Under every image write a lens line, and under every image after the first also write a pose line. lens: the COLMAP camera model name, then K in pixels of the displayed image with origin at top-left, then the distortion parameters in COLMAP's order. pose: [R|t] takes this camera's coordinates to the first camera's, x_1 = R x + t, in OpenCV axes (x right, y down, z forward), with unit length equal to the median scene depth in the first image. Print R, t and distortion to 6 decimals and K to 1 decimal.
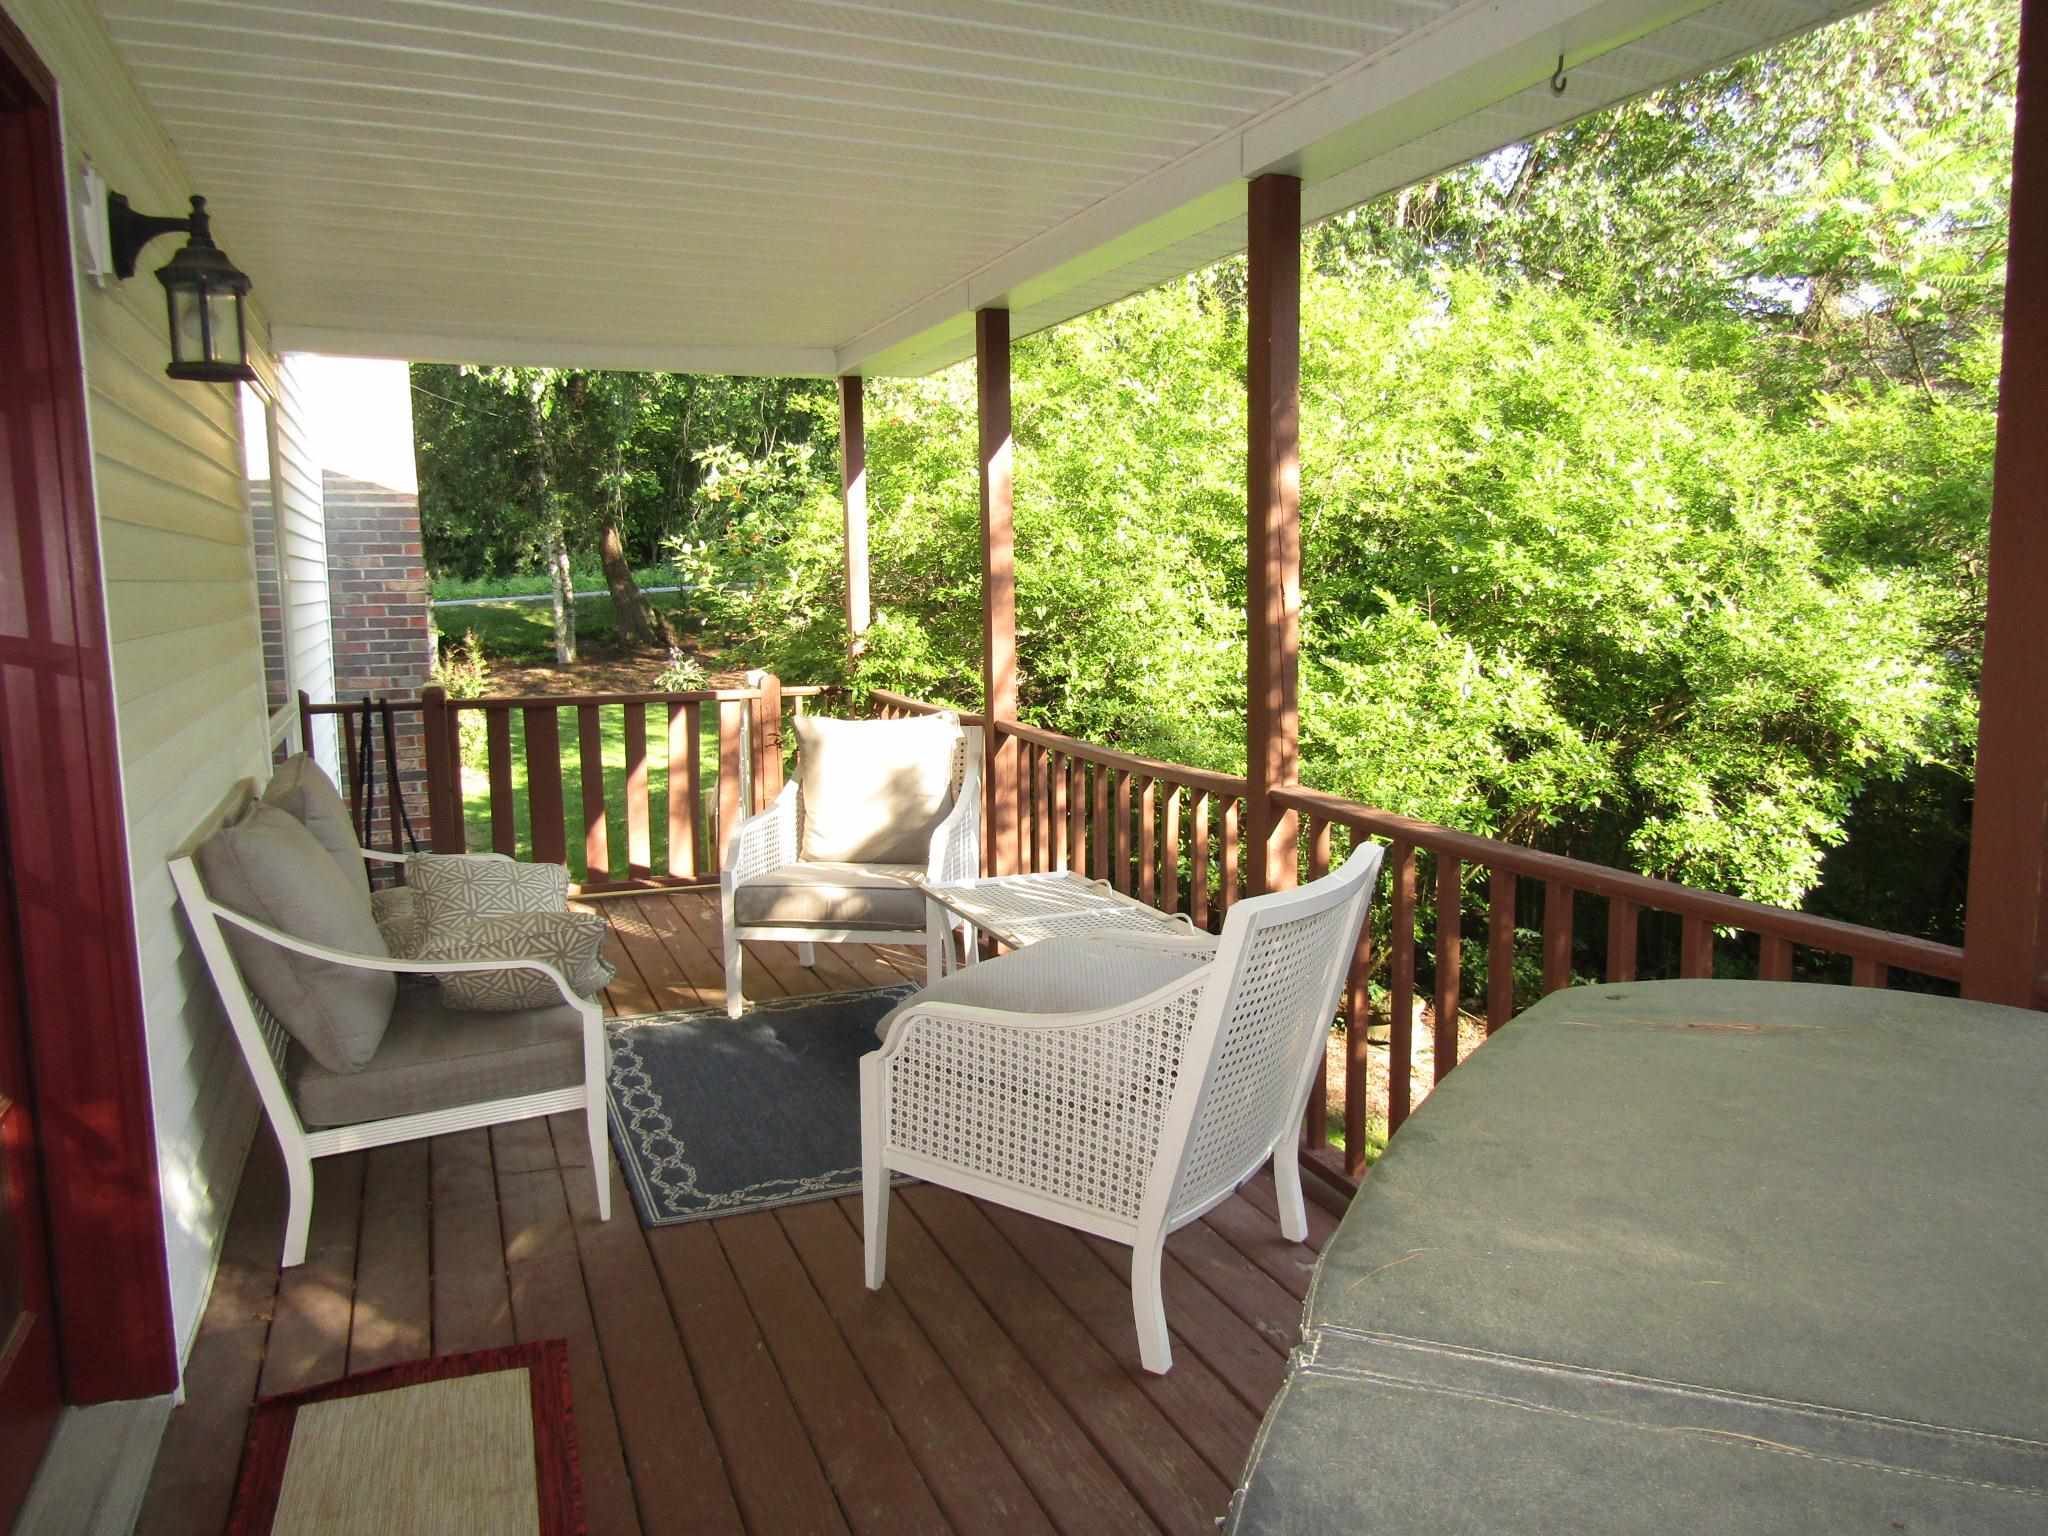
lens RADIAL K [[1455.7, 0, 1023.5], [0, 1455.7, 767.7], [0, 0, 1]] dist [-0.011756, 0.001472]
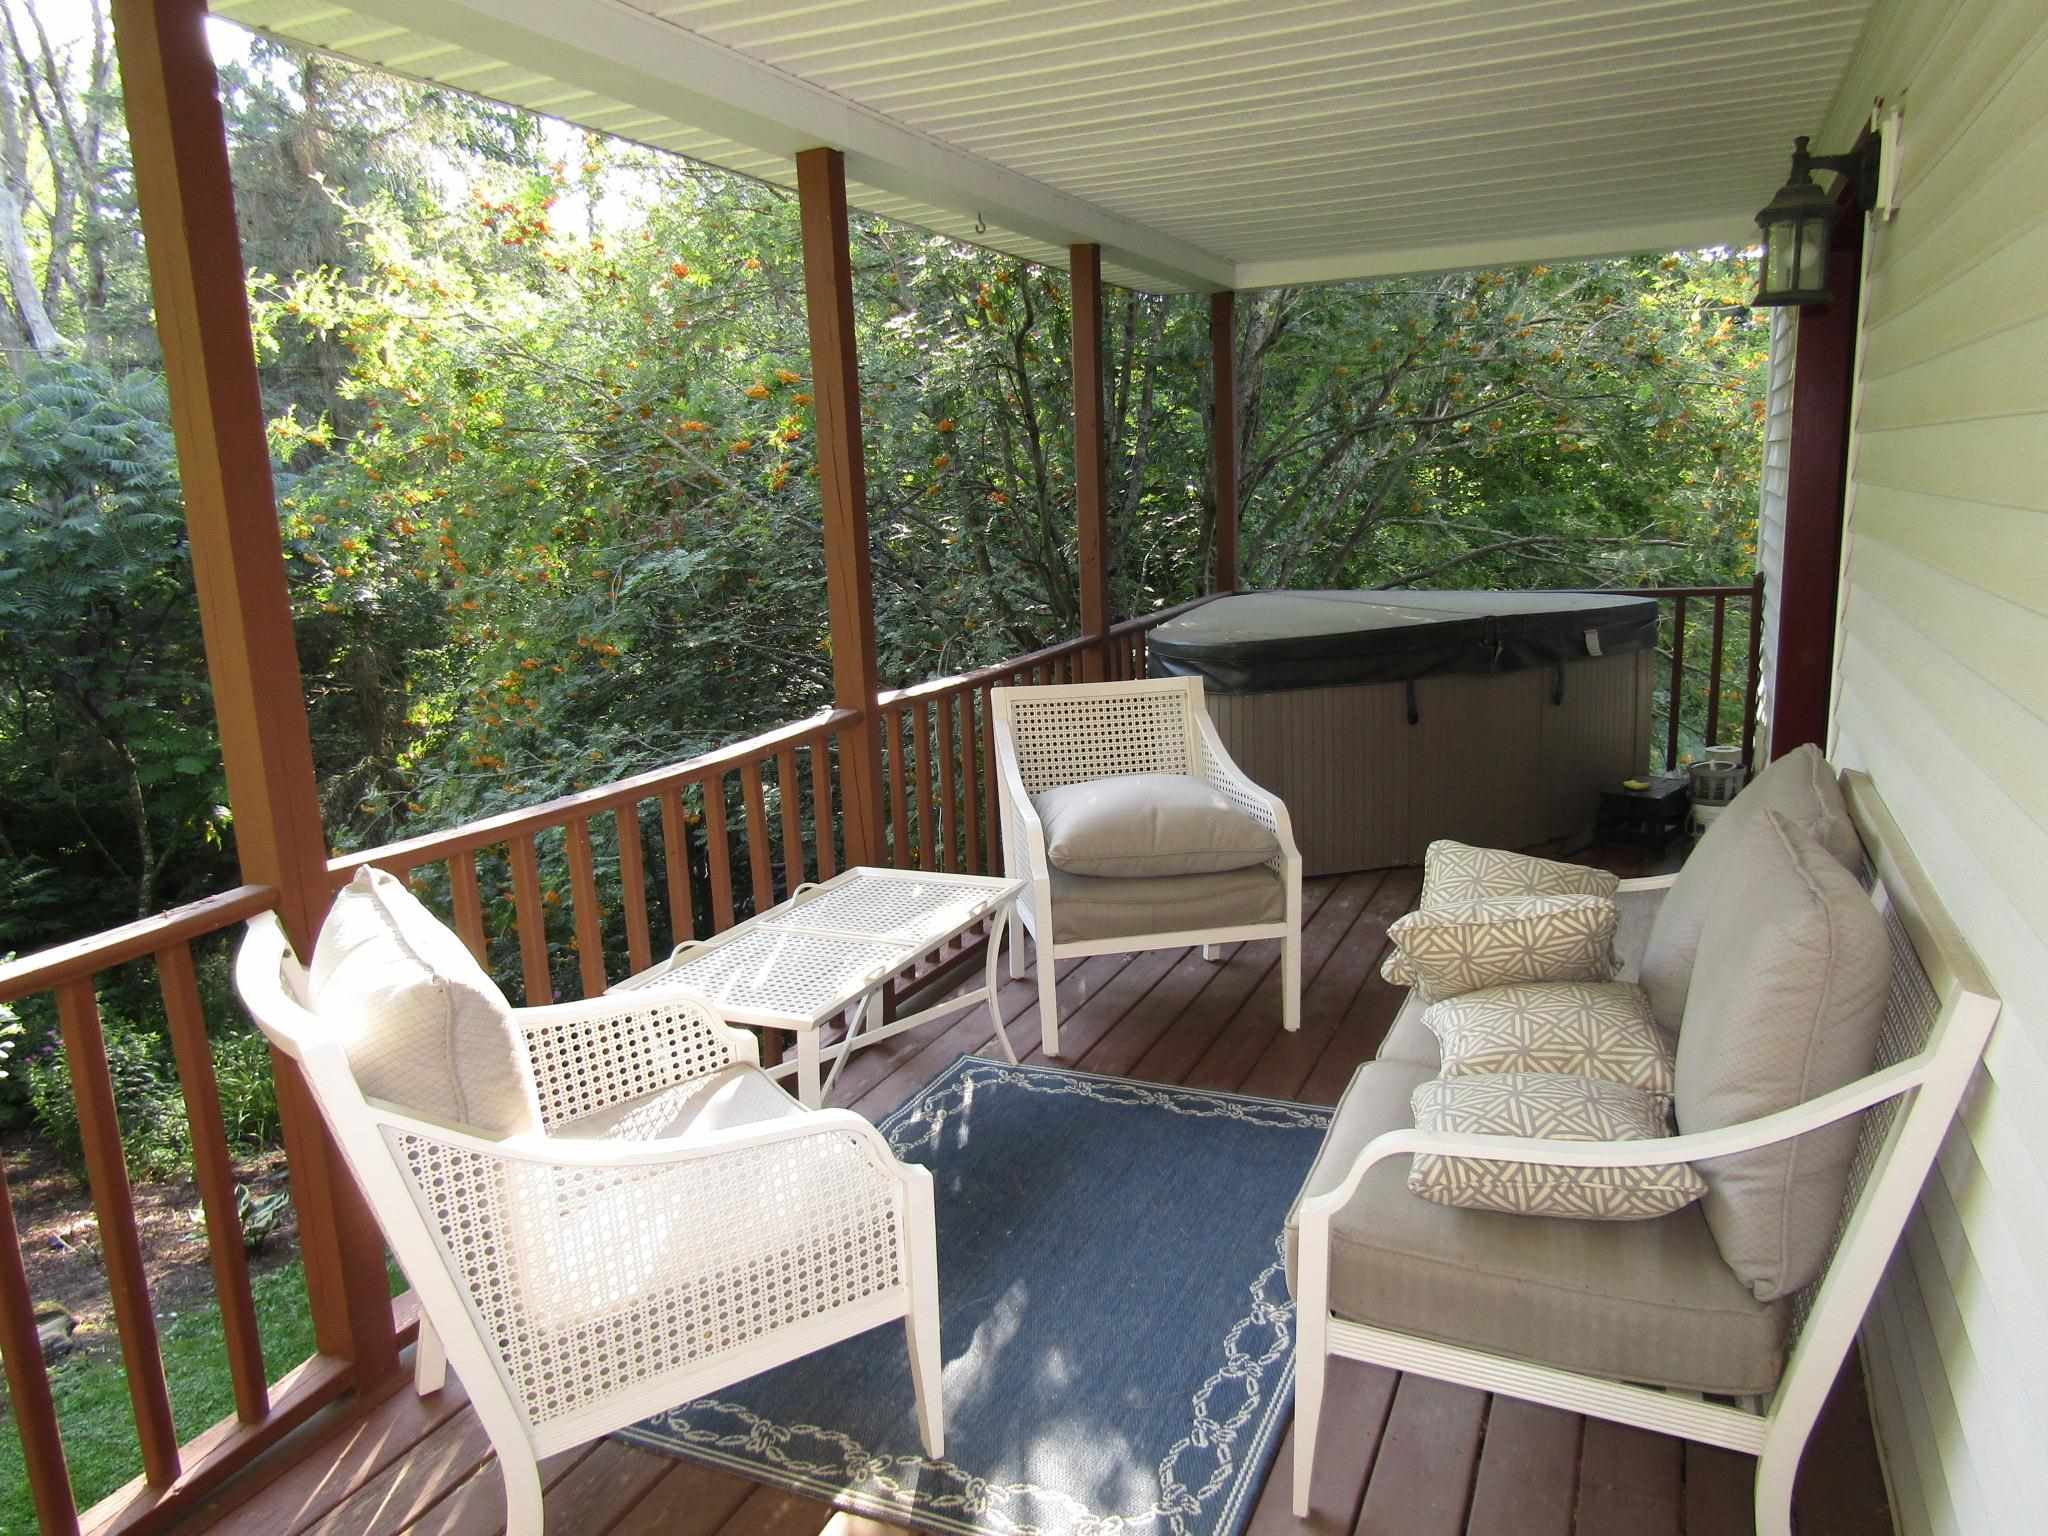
lens RADIAL K [[1455.7, 0, 1022.8], [0, 1455.7, 771.9], [0, 0, 1]] dist [-0.011756, 0.001472]
pose [[-0.689150, -0.114045, 0.715588, -0.579470], [0.131539, 0.951441, 0.278312, -0.189509], [-0.712579, 0.285926, -0.640685, 1.312847]]
